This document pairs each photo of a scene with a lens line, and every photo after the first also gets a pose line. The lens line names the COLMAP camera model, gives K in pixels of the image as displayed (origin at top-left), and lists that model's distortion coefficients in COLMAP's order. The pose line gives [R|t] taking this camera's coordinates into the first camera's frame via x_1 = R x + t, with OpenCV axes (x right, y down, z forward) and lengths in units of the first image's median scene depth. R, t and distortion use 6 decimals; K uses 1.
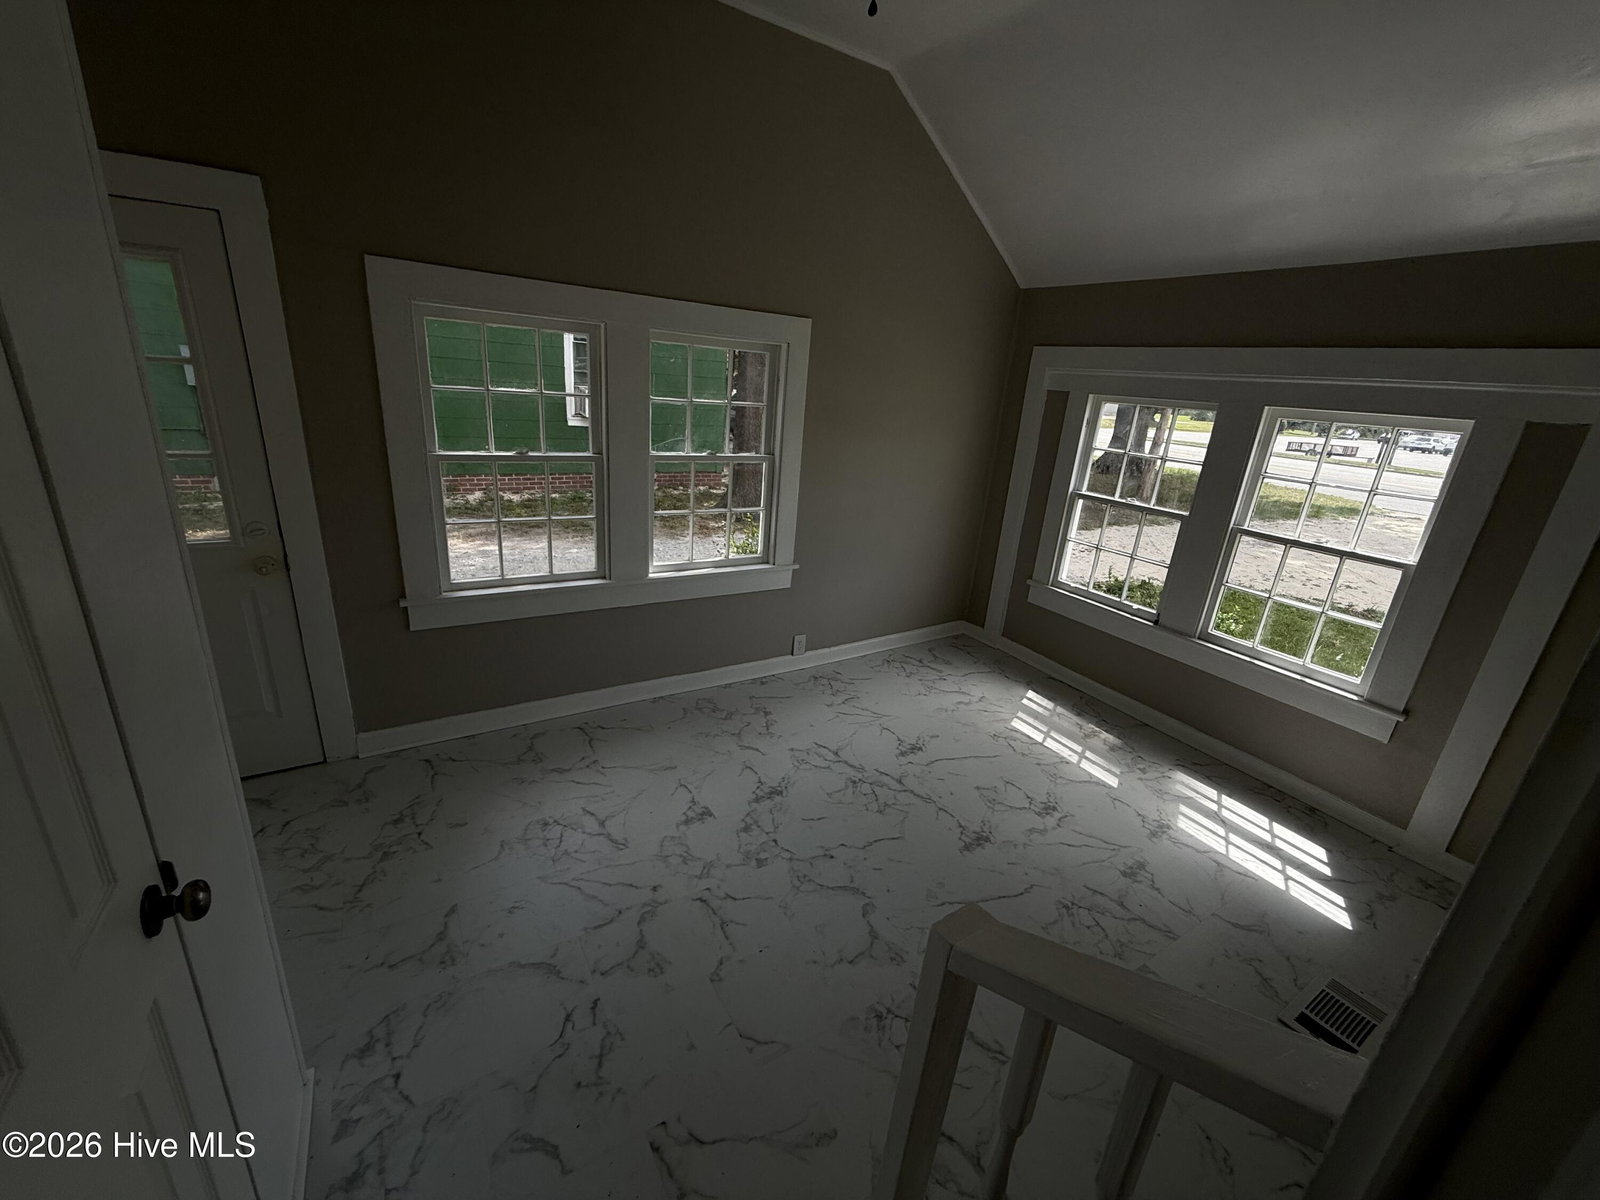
lens RADIAL K [[638.2, 0, 800.0], [0, 638.2, 600.0], [0, 0, 1]] dist [0.000938, 0.000104]
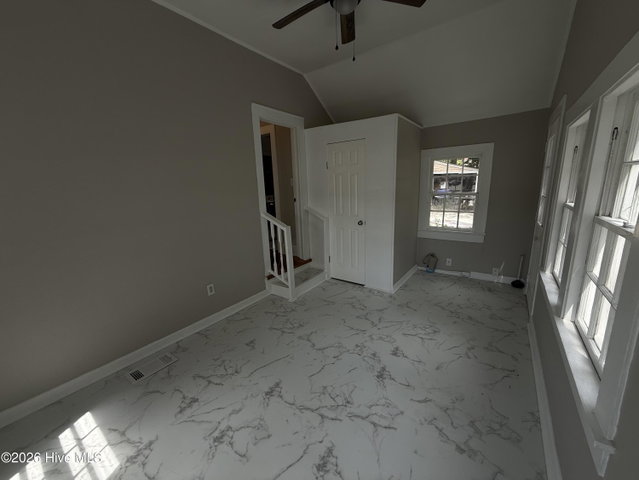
lens RADIAL K [[254.9, 0, 319.5], [0, 254.9, 240.0], [0, 0, 1]] dist [0.000938, 0.000104]
pose [[-0.925018, 0.040324, -0.377777, 0.422981], [-0.153914, 0.869325, 0.469664, -0.394787], [0.347350, 0.492593, -0.797935, 1.456892]]
